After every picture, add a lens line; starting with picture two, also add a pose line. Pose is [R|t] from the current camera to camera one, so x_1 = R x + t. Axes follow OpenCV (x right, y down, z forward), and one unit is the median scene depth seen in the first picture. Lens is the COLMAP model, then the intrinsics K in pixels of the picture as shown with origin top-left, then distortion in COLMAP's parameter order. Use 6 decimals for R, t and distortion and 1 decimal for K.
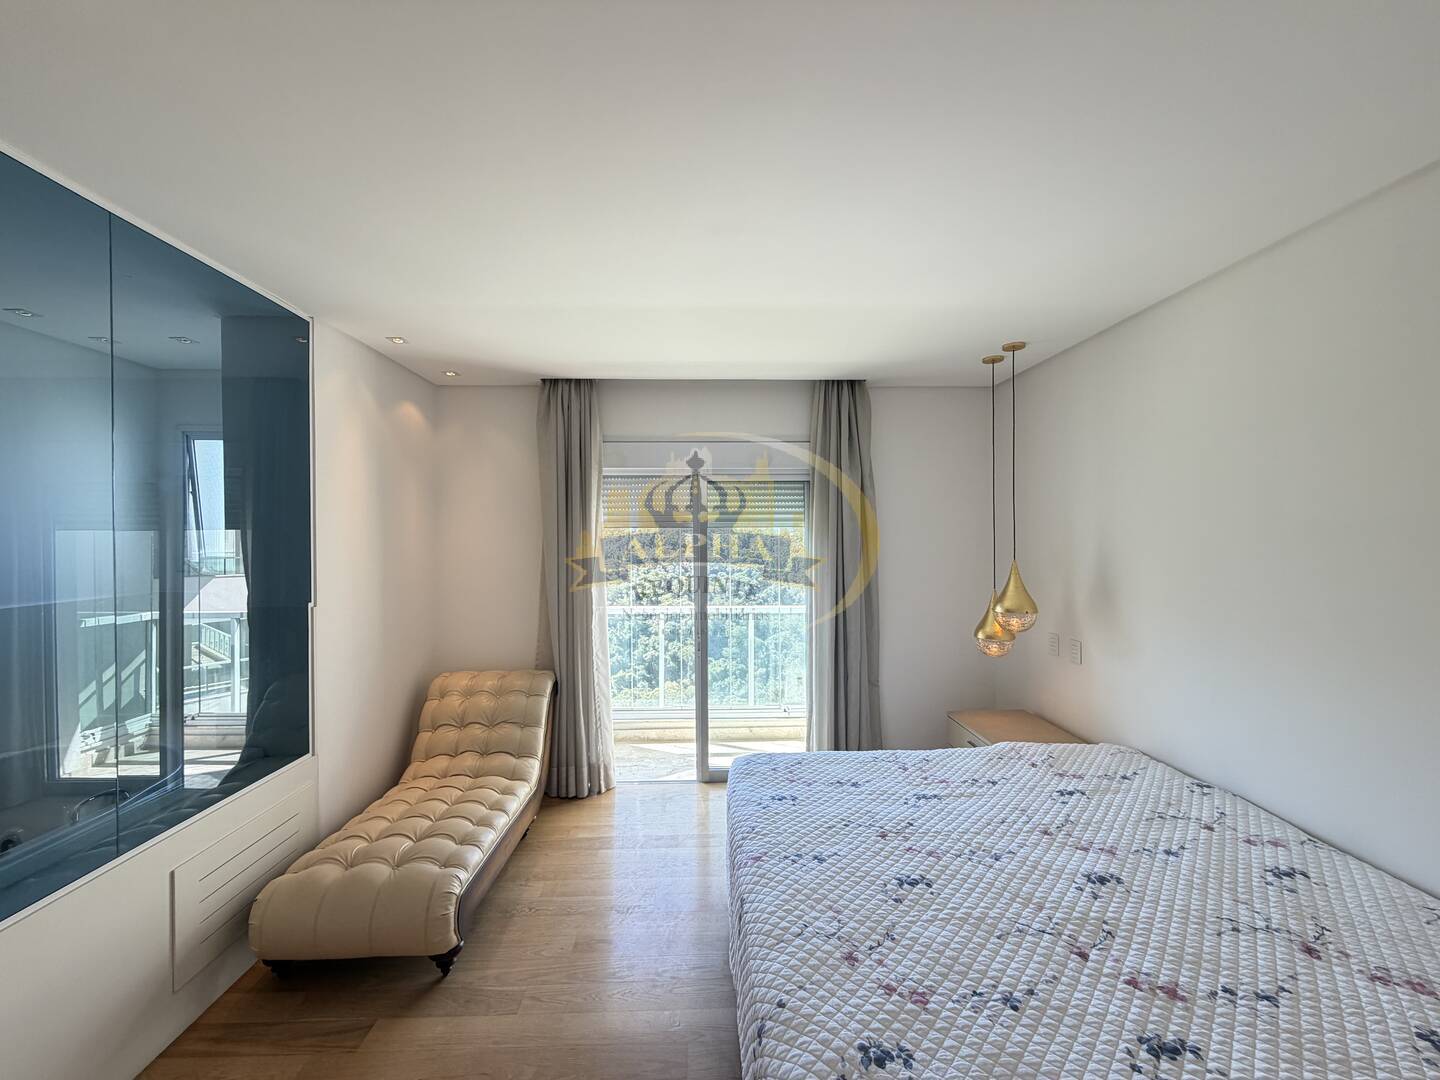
lens RADIAL K [[575.3, 0, 716.0], [0, 575.3, 540.1], [0, 0, 1]] dist [-0.001347, 0.000726]
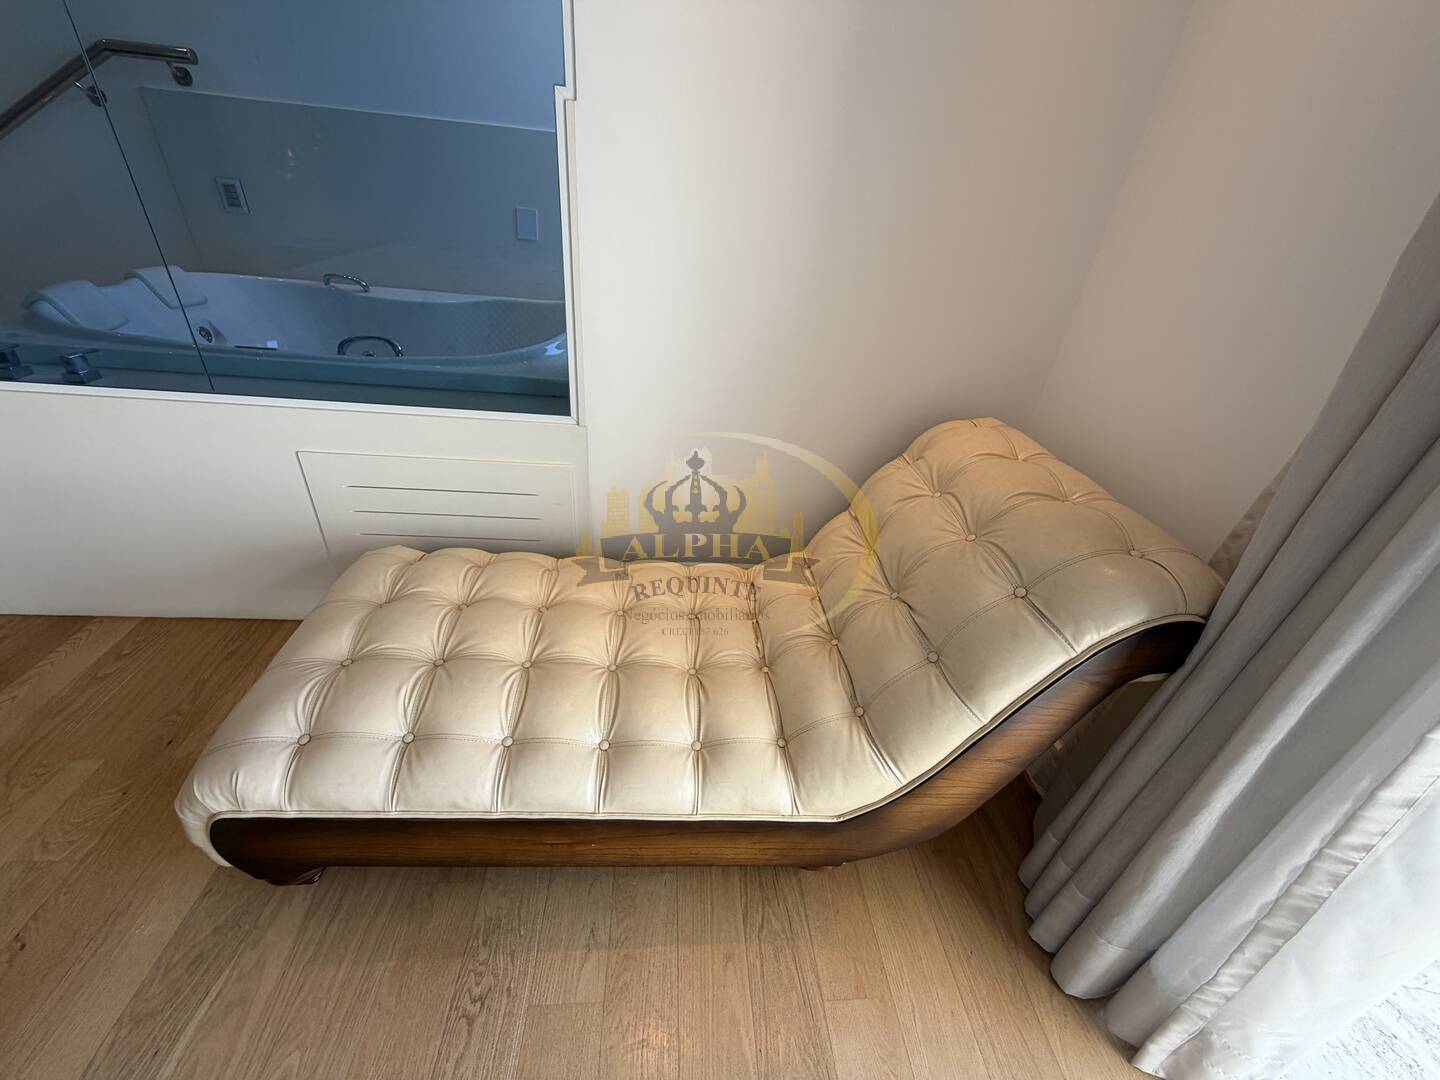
lens RADIAL K [[575.3, 0, 716.0], [0, 575.3, 540.1], [0, 0, 1]] dist [-0.001347, 0.000726]
pose [[0.029891, 0.533606, -0.845205, -0.140809], [-0.086529, 0.843790, 0.529652, 0.144822], [0.995801, 0.057302, 0.071394, 1.011072]]
